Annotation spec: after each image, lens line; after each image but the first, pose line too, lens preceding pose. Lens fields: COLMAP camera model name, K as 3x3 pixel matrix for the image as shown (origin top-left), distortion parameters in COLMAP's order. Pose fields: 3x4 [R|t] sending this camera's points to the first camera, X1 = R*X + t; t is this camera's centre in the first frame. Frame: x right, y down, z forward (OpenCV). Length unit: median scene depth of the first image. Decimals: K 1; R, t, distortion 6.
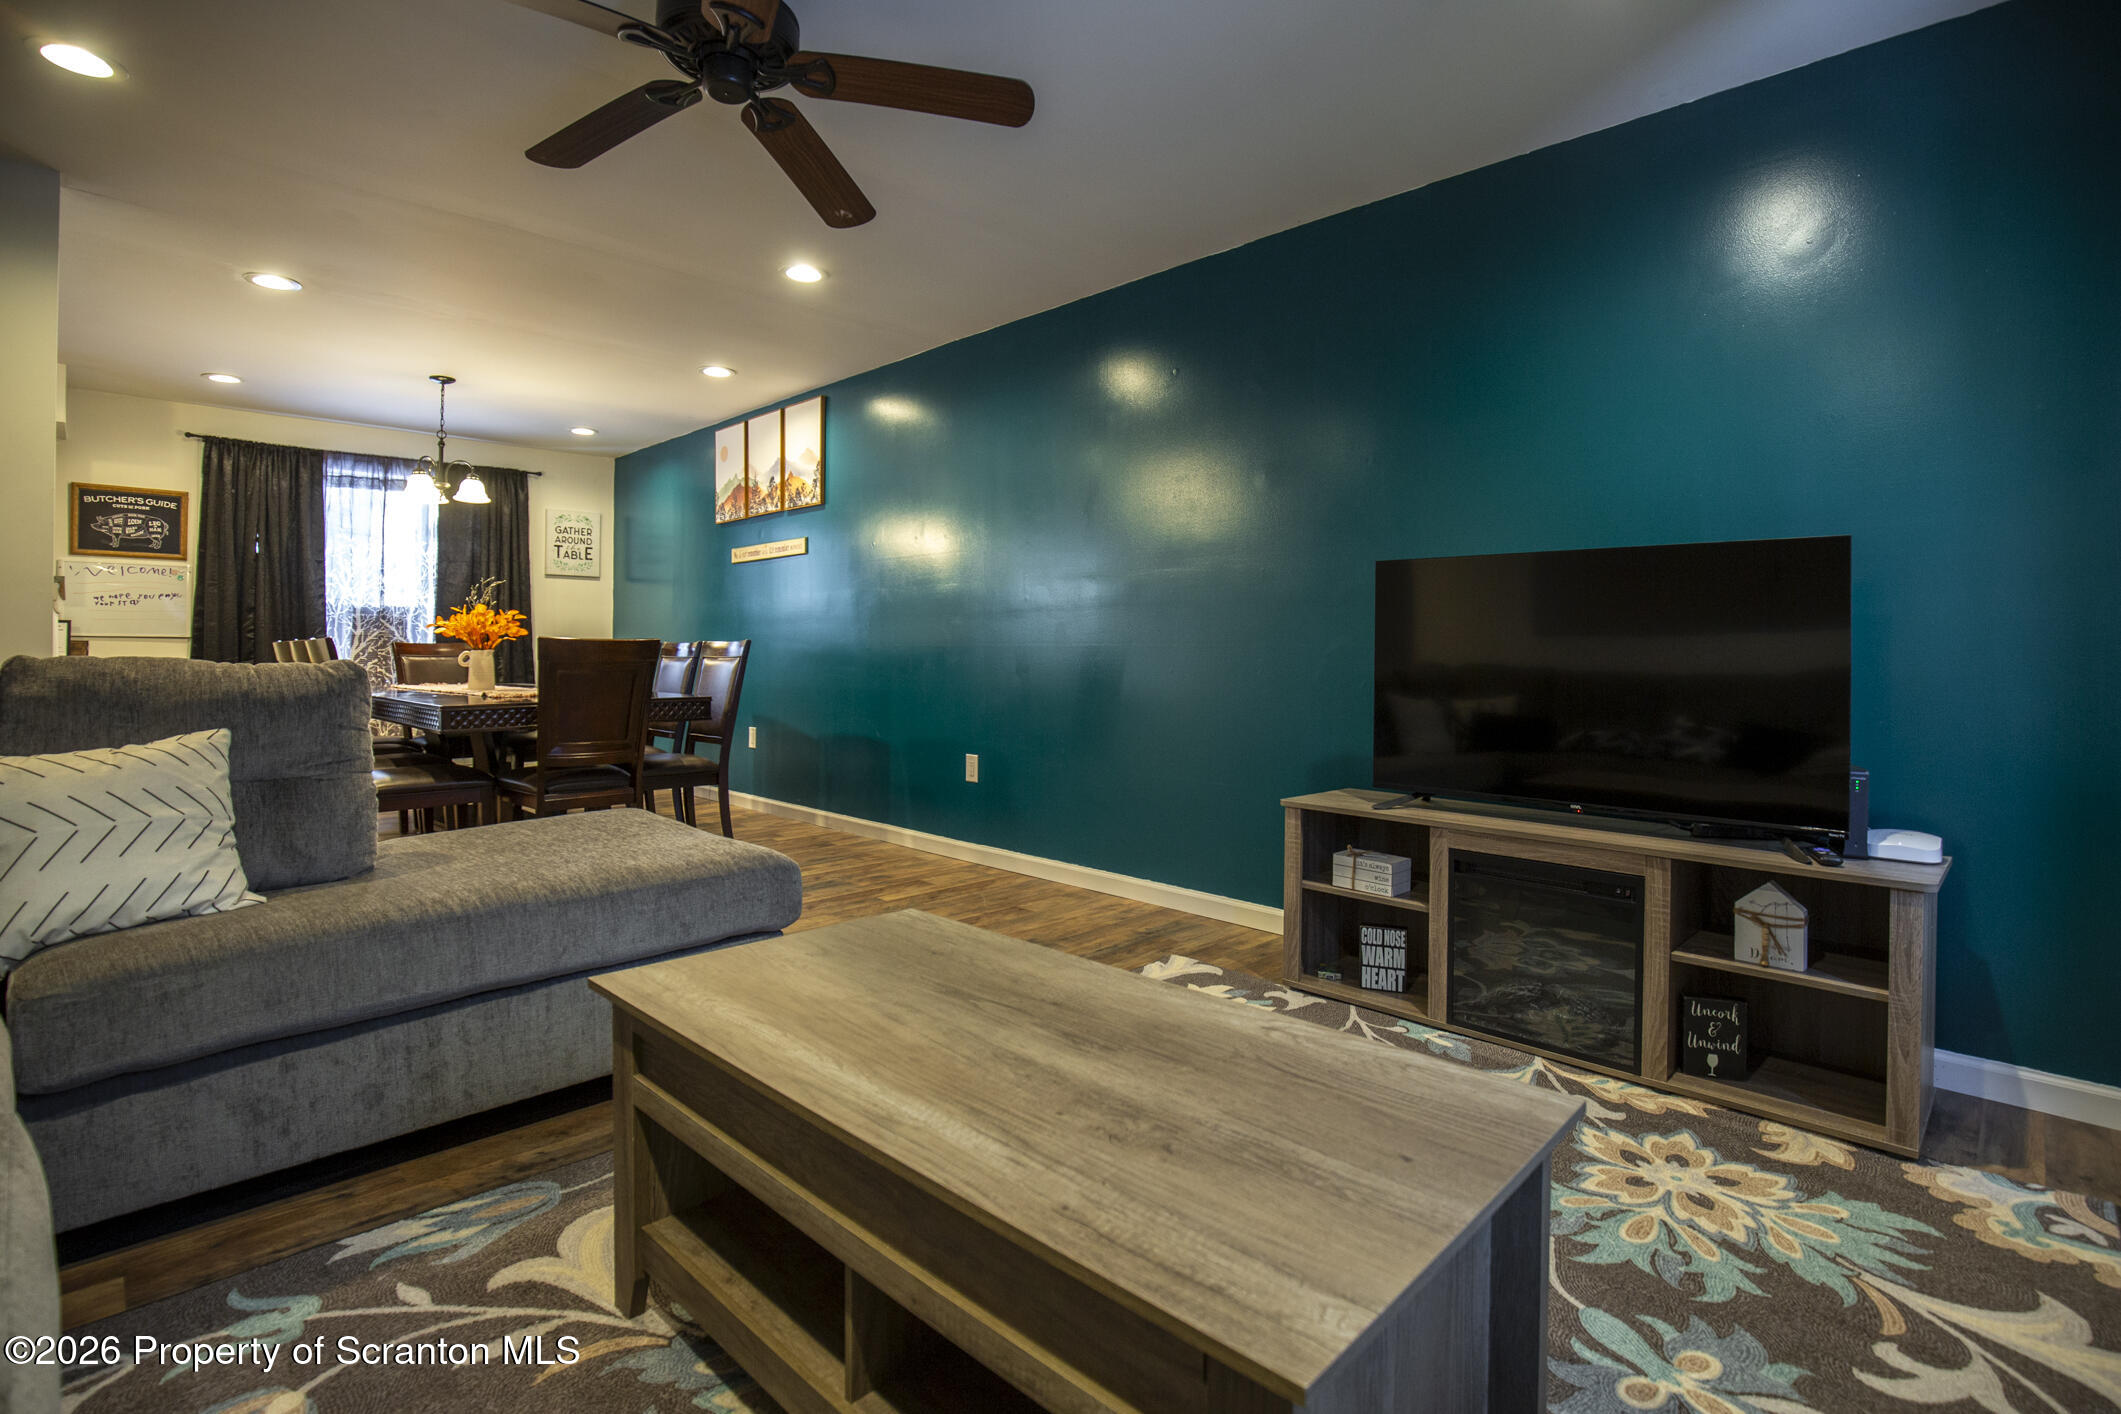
lens RADIAL K [[991.8, 0, 1058.7], [0, 991.8, 693.6], [0, 0, 1]] dist [-0.029645, 0.003468]
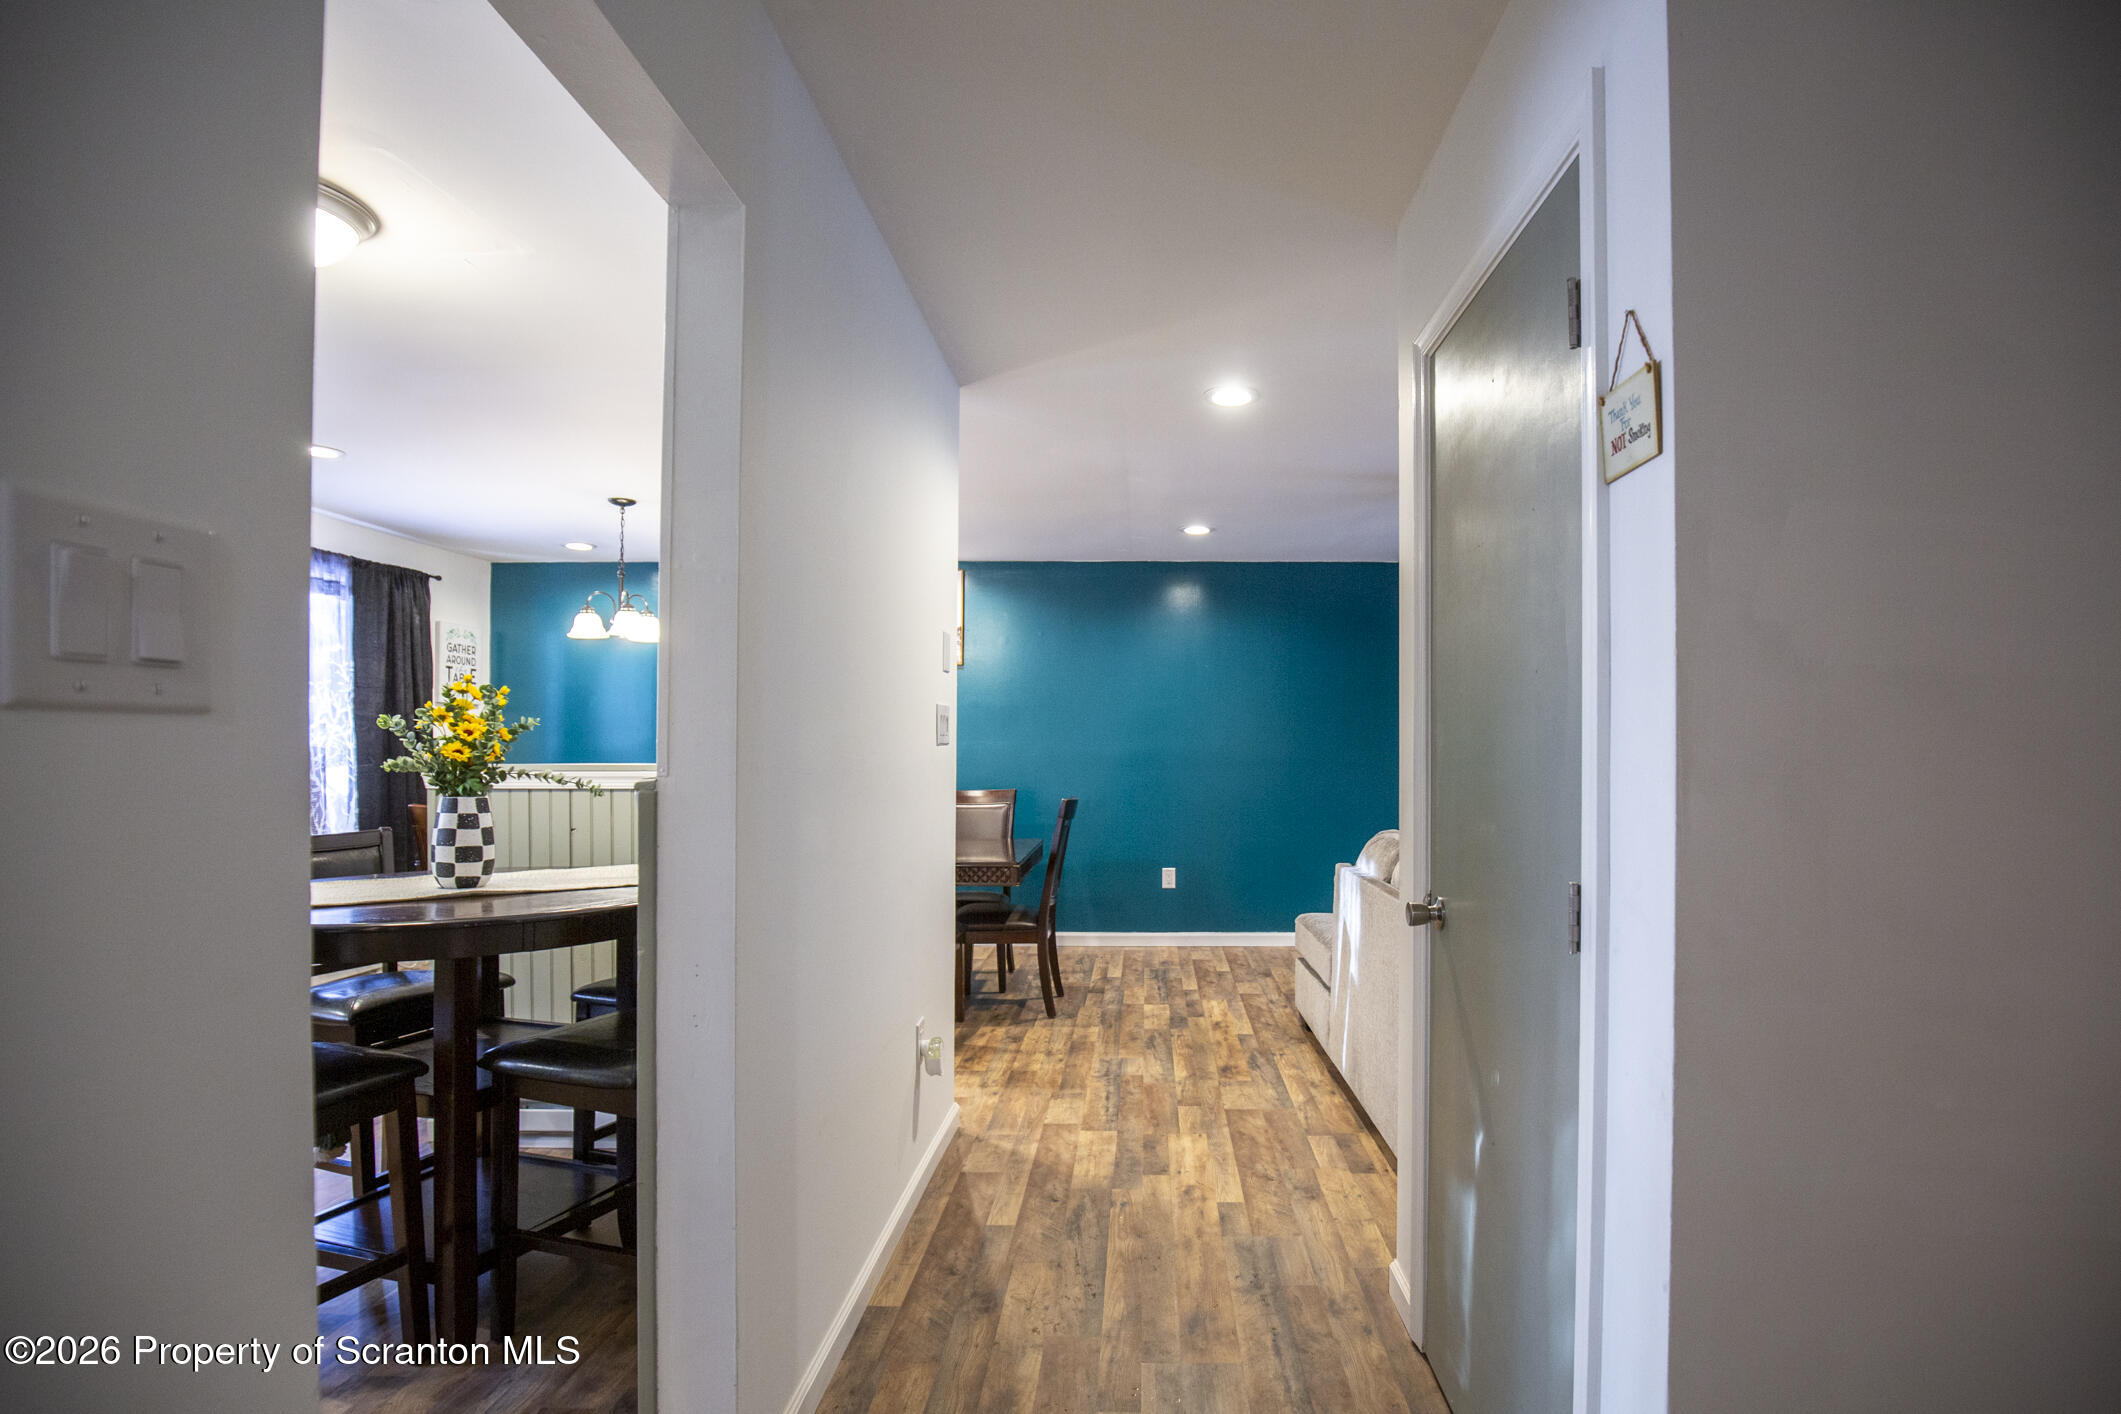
lens RADIAL K [[991.8, 0, 1142.0], [0, 991.8, 752.7], [0, 0, 1]] dist [-0.029645, 0.003468]
pose [[0.714185, -0.006579, 0.699927, -0.854633], [0.031479, 0.999246, -0.022728, -0.054394], [-0.699249, 0.038265, 0.713853, 0.032346]]
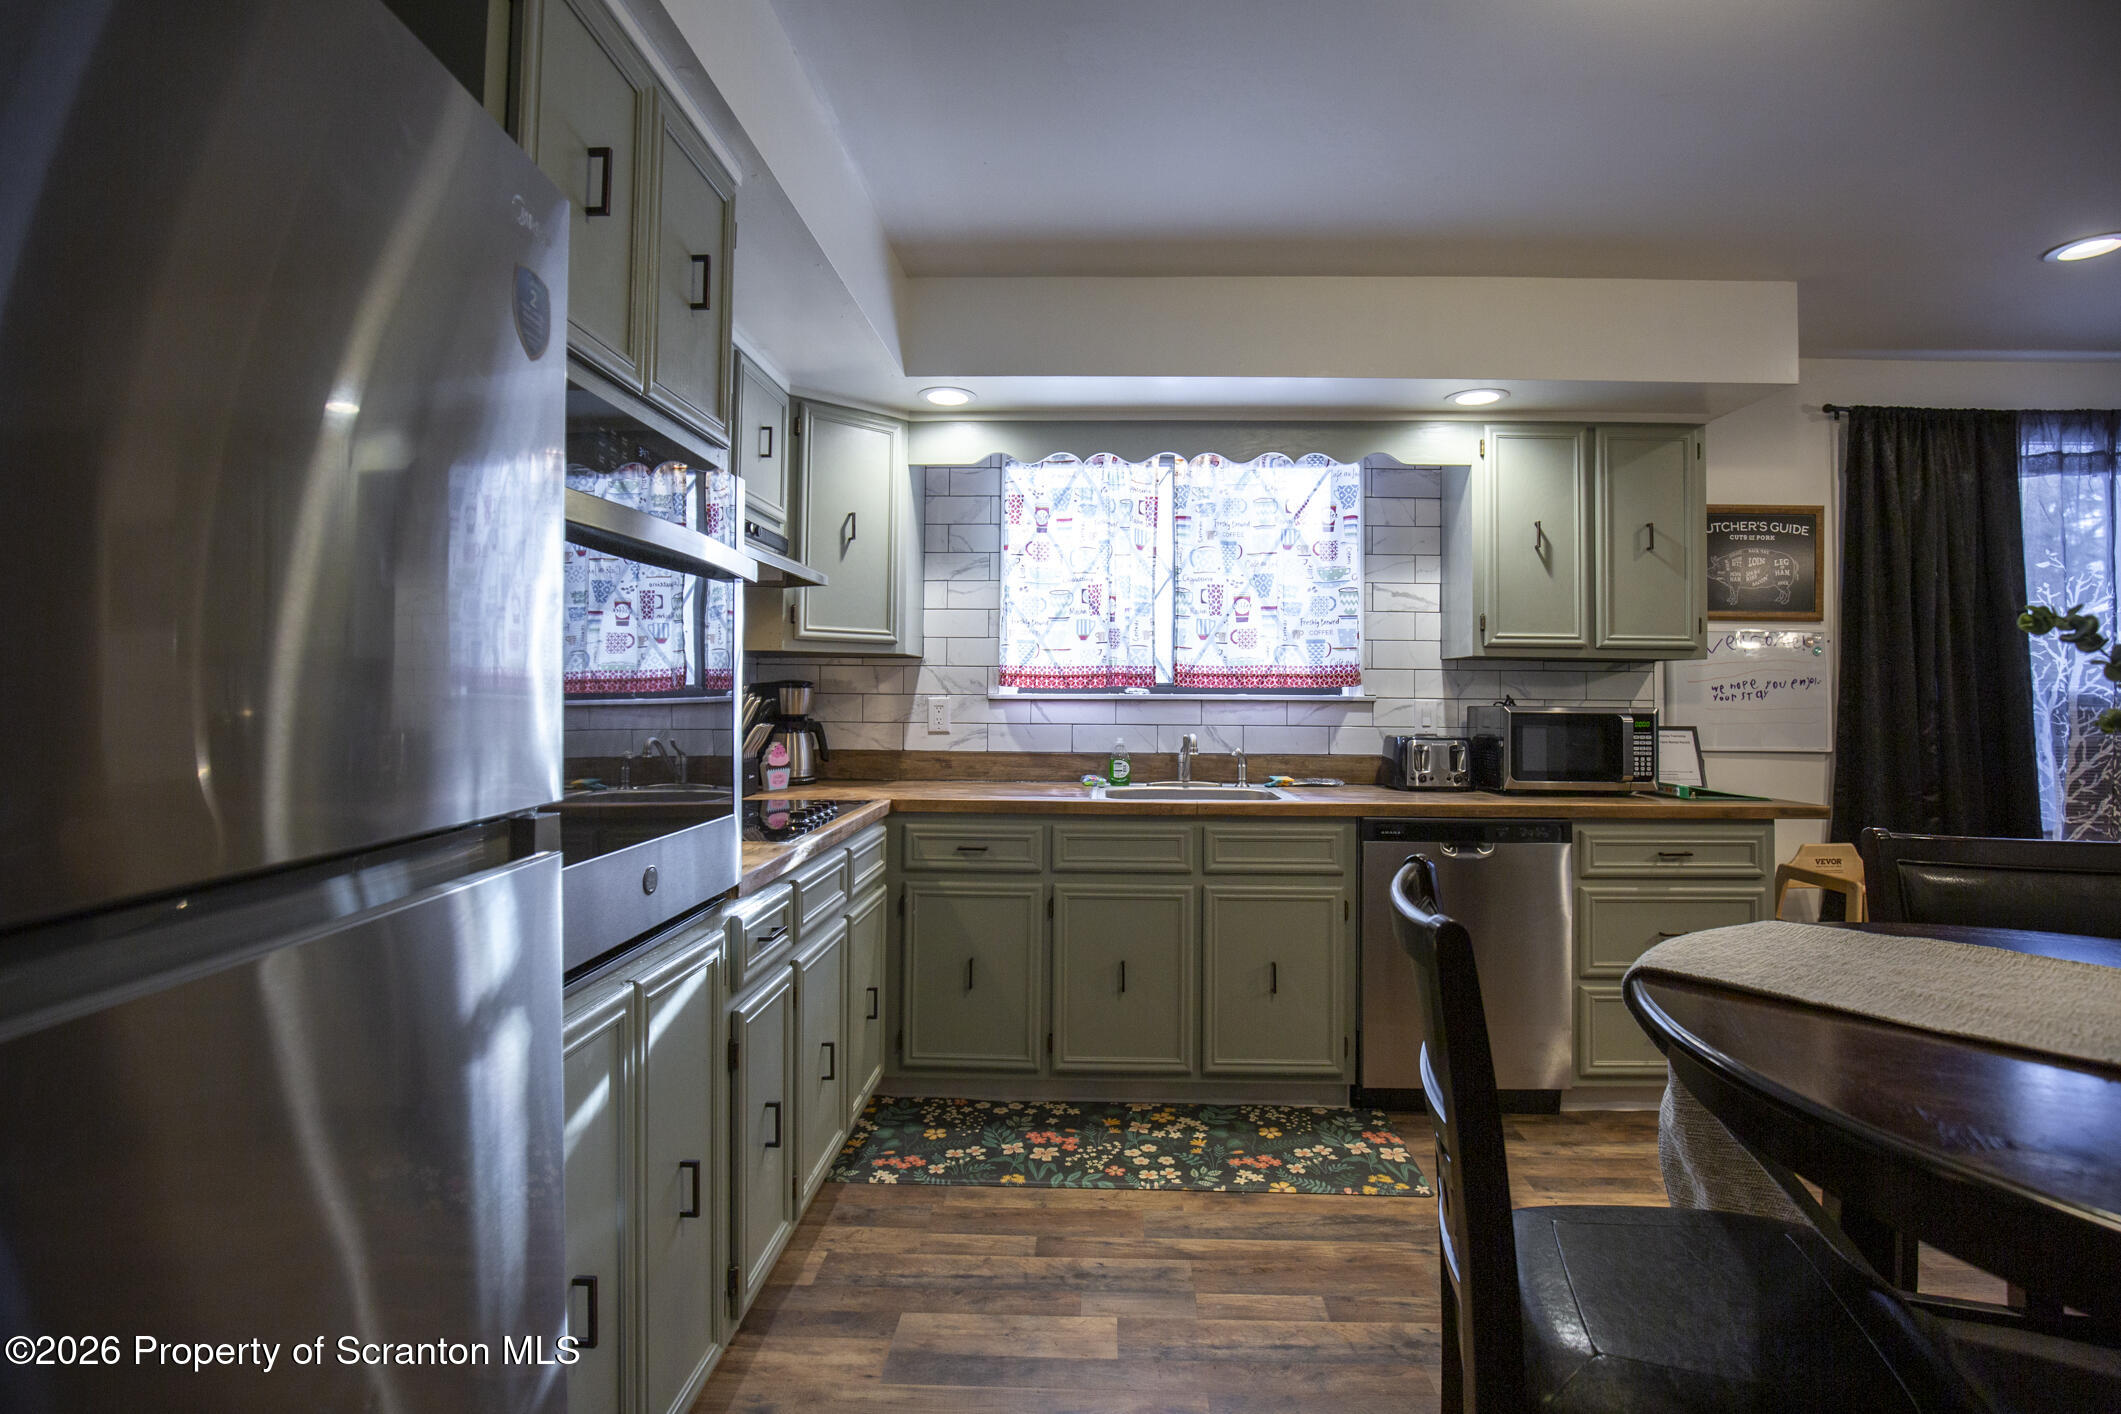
lens RADIAL K [[991.8, 0, 1086.1], [0, 991.8, 662.0], [0, 0, 1]] dist [-0.029645, 0.003468]
pose [[0.687999, -0.022033, -0.725377, -0.791140], [-0.034271, 0.997437, -0.062801, -0.061633], [0.724902, 0.068067, 0.685481, 0.279362]]
